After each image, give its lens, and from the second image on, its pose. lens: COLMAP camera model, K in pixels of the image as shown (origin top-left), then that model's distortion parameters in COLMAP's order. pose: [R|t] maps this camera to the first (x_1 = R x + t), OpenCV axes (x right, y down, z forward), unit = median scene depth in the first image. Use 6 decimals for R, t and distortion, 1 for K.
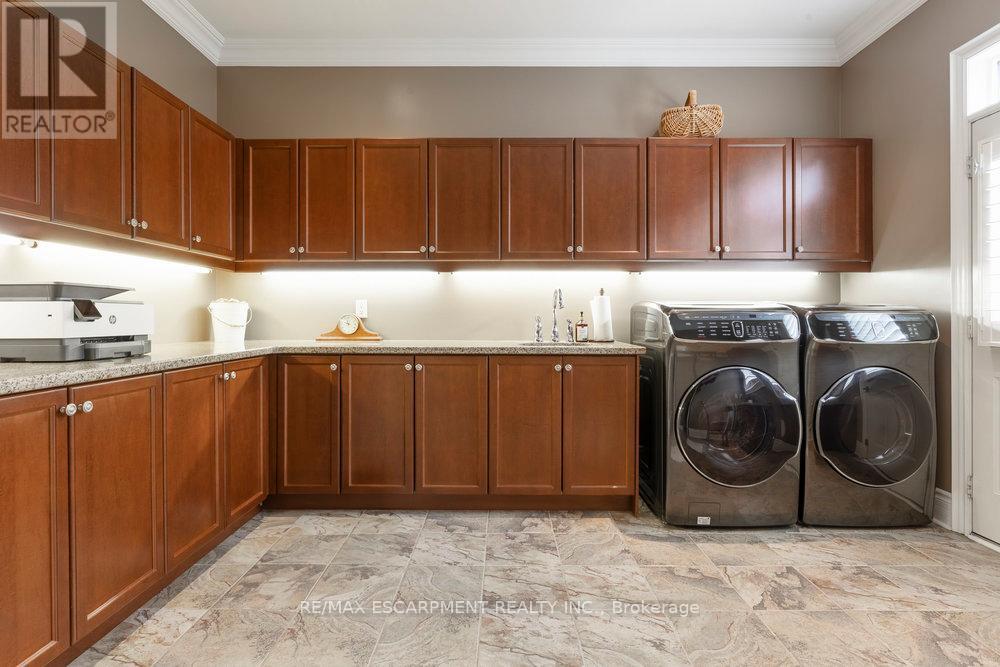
lens RADIAL K [[501.7, 0, 499.9], [0, 501.7, 318.1], [0, 0, 1]] dist [-0.000987, -0.000131]
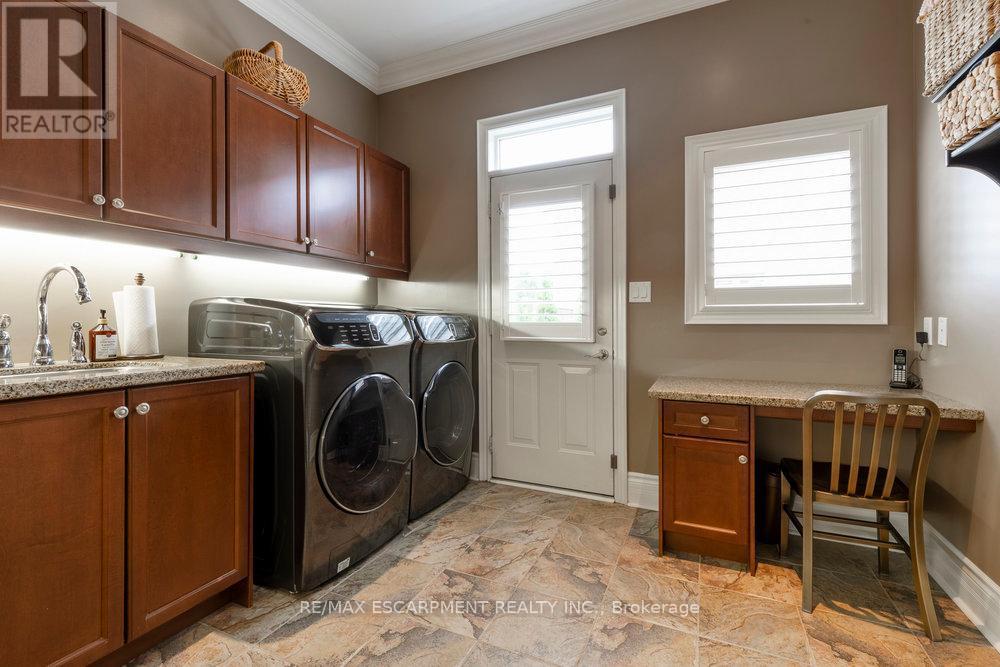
lens RADIAL K [[454.9, 0, 499.5], [0, 454.9, 318.6], [0, 0, 1]] dist [0.002908, 0.000406]
pose [[0.415264, 0.003659, 0.909693, -0.164489], [0.000965, 0.999990, -0.004463, 0.000537], [-0.909700, 0.002731, 0.415257, 0.430962]]
